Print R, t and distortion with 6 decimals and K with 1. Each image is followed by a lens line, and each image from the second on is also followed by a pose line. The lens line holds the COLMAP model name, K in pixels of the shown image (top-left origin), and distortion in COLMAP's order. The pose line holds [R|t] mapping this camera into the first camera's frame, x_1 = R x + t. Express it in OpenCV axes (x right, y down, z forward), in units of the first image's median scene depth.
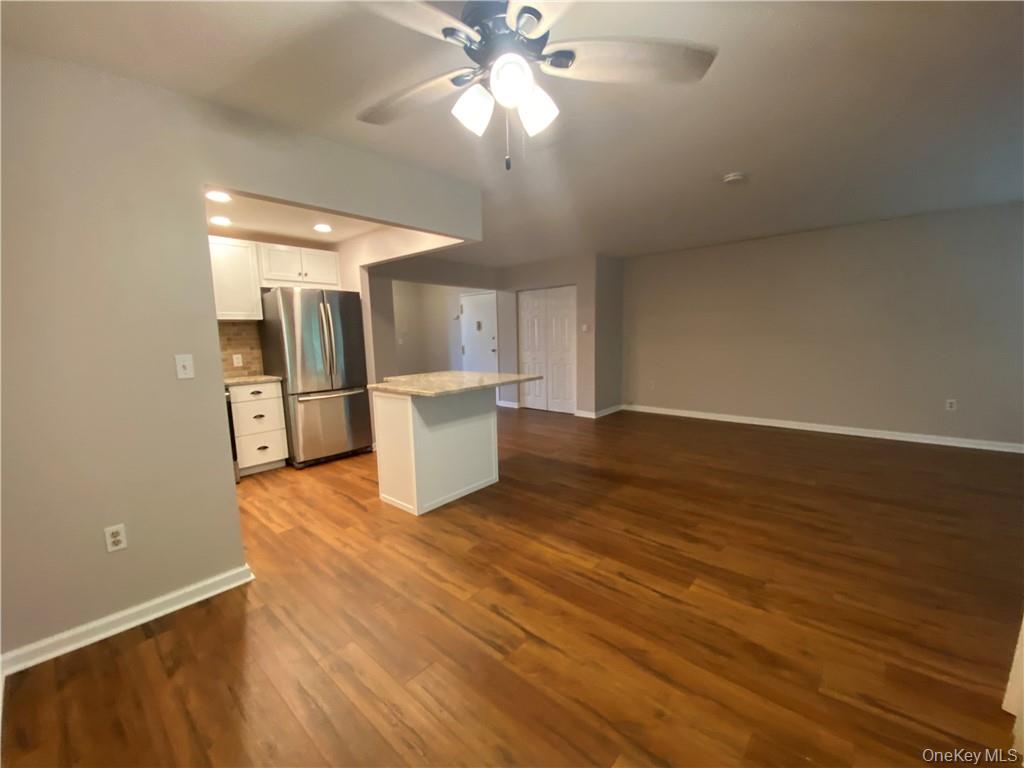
lens RADIAL K [[410.9, 0, 509.1], [0, 410.9, 390.5], [0, 0, 1]] dist [0.013003, -0.018071]
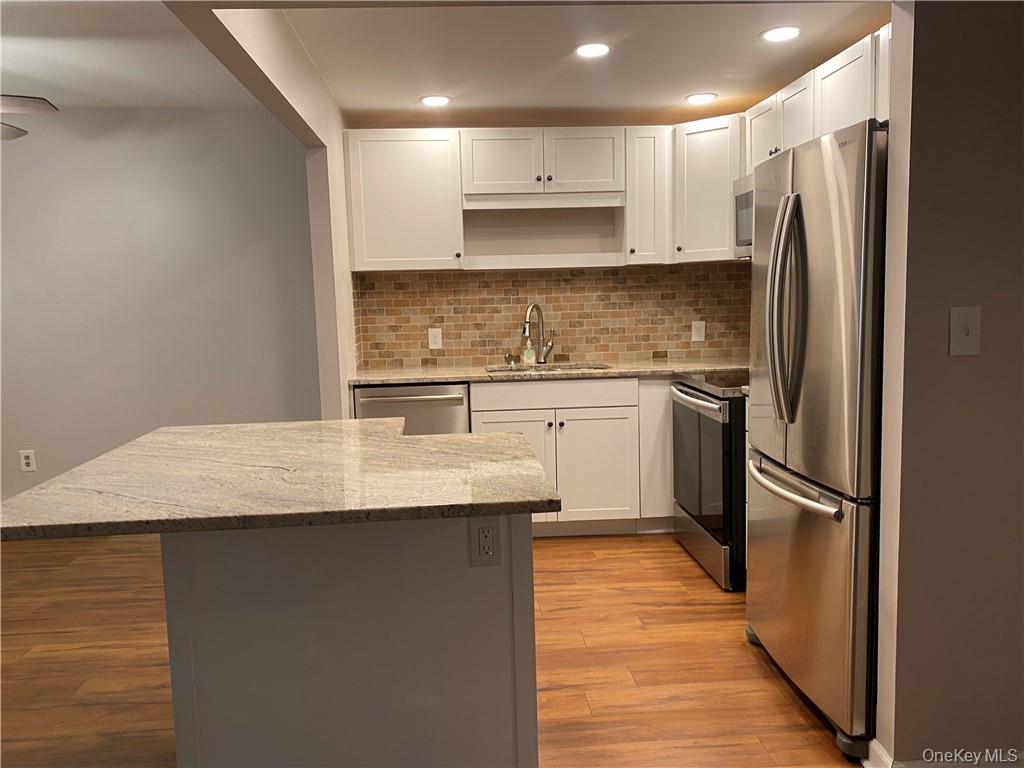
lens RADIAL K [[771.8, 0, 502.2], [0, 771.8, 376.8], [0, 0, 1]] dist [0.059810, -0.086574]
pose [[-0.696596, 0.116818, -0.707889, 0.220119], [-0.054434, 0.975206, 0.214498, -0.304688], [0.715395, 0.187952, -0.672966, 2.041025]]
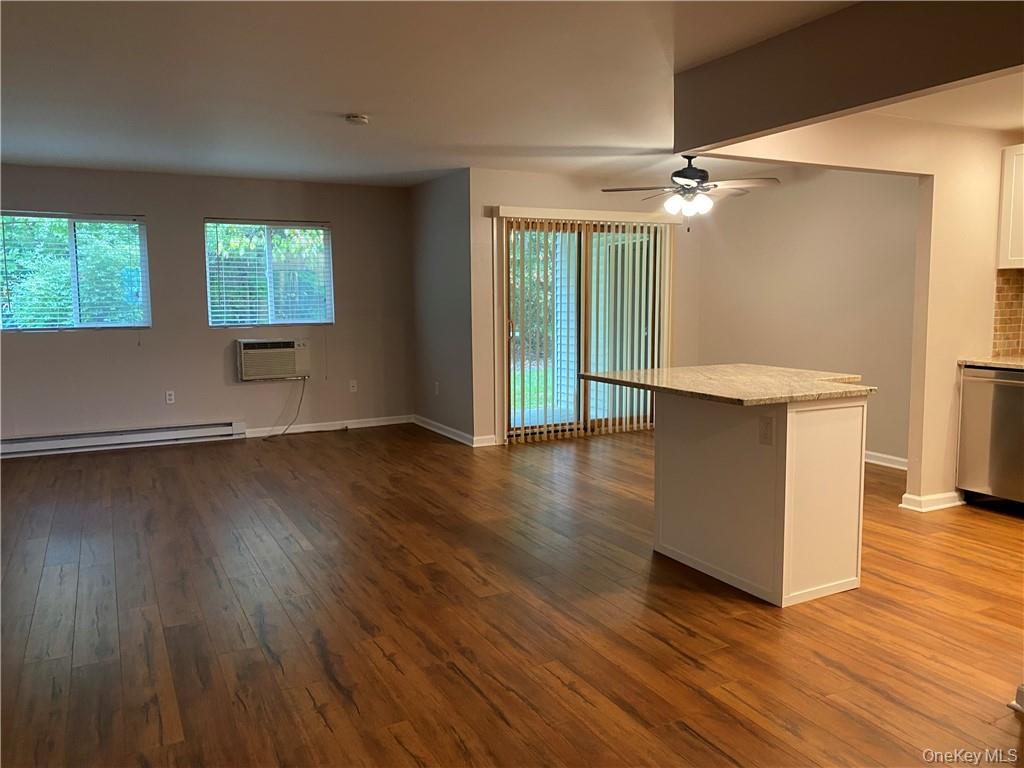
lens RADIAL K [[771.8, 0, 509.5], [0, 771.8, 371.0], [0, 0, 1]] dist [0.066907, -0.123775]
pose [[-0.934715, -0.009458, 0.355273, -0.323647], [0.071842, 0.973981, 0.214941, -0.407202], [-0.348062, 0.226432, -0.909715, 2.888561]]
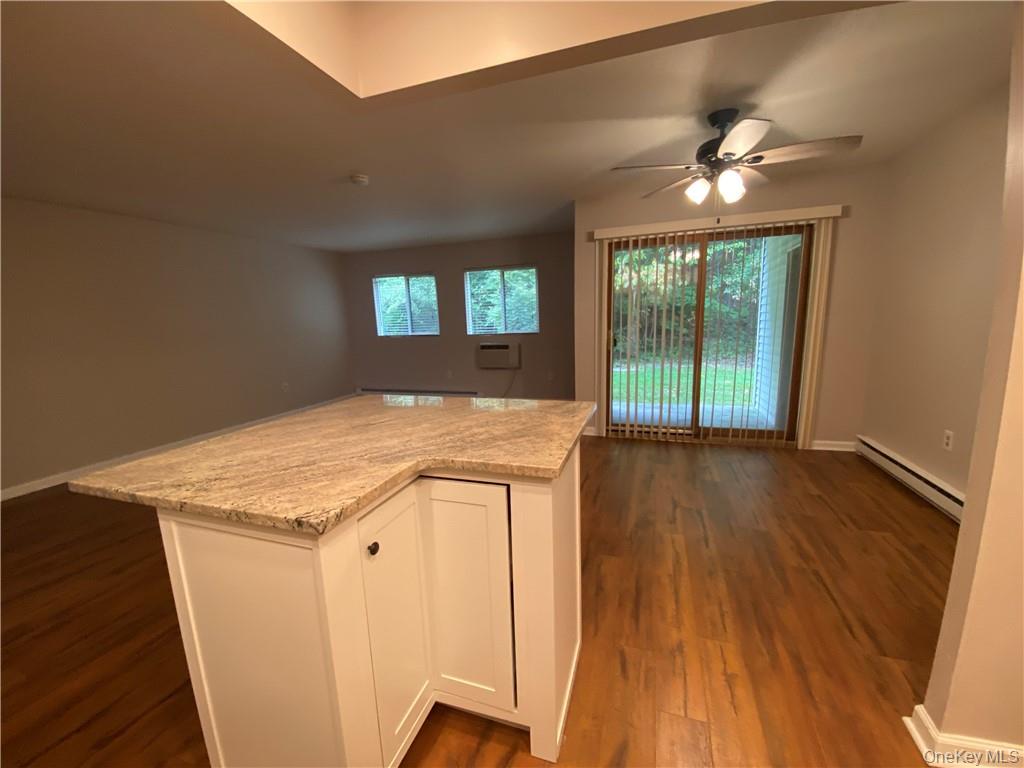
lens RADIAL K [[415.9, 0, 507.4], [0, 415.9, 390.5], [0, 0, 1]] dist [0.035810, -0.028561]
pose [[-0.380497, -0.125678, 0.916202, -0.772694], [0.167284, 0.965025, 0.201848, -0.181191], [-0.909526, 0.230069, -0.346166, 1.408567]]
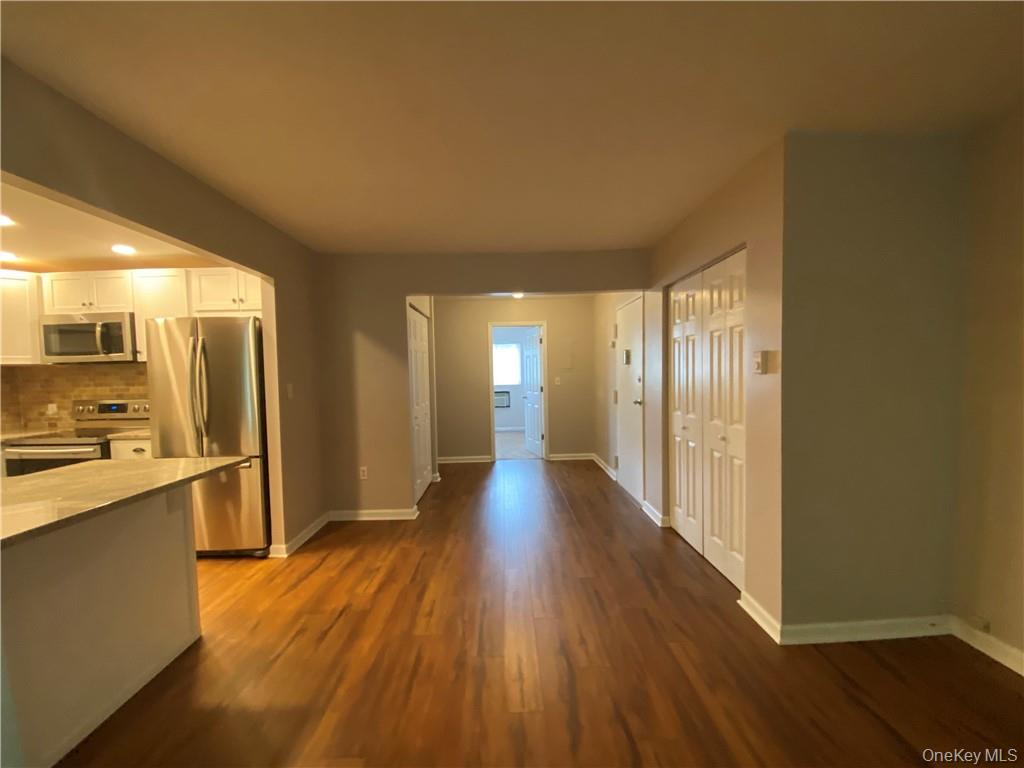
lens RADIAL K [[410.9, 0, 509.1], [0, 410.9, 390.5], [0, 0, 1]] dist [0.013003, -0.018071]
pose [[0.672411, 0.036406, -0.739282, 0.717817], [-0.091380, 0.995232, -0.034104, -0.230570], [0.734515, 0.090487, 0.672532, 1.495481]]
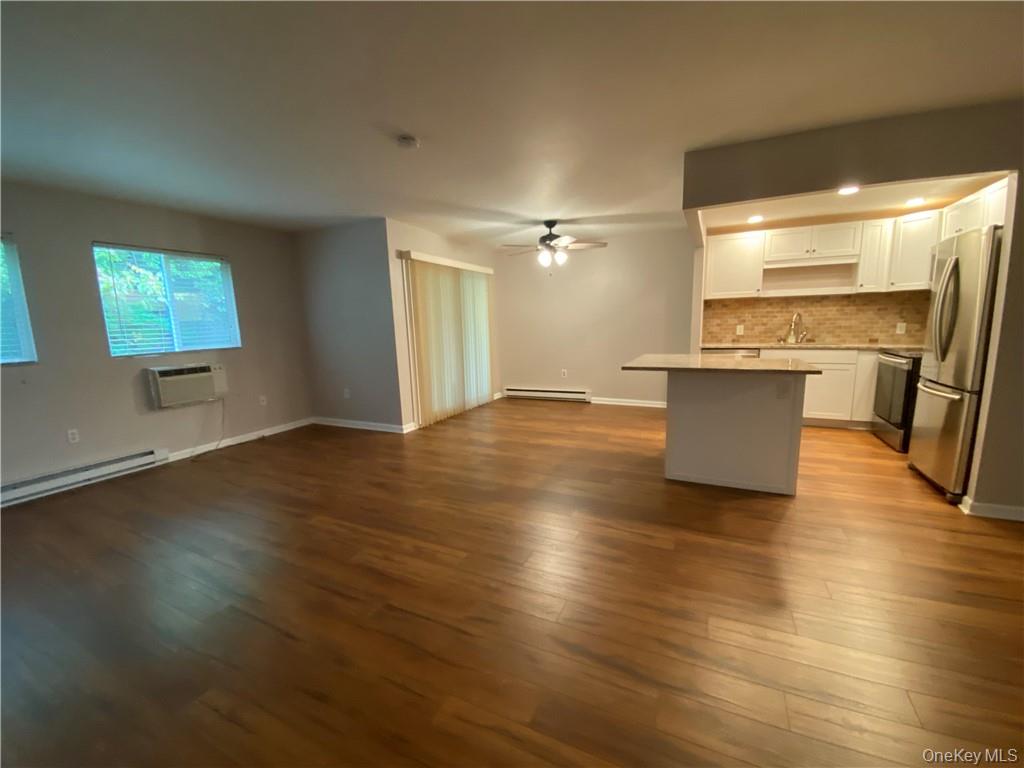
lens RADIAL K [[410.9, 0, 509.1], [0, 410.9, 390.5], [0, 0, 1]] dist [0.013003, -0.018071]
pose [[-0.962578, 0.089955, -0.255640, 0.733055], [0.011285, 0.955791, 0.293831, -0.328573], [0.270770, 0.279951, -0.921038, 2.389308]]
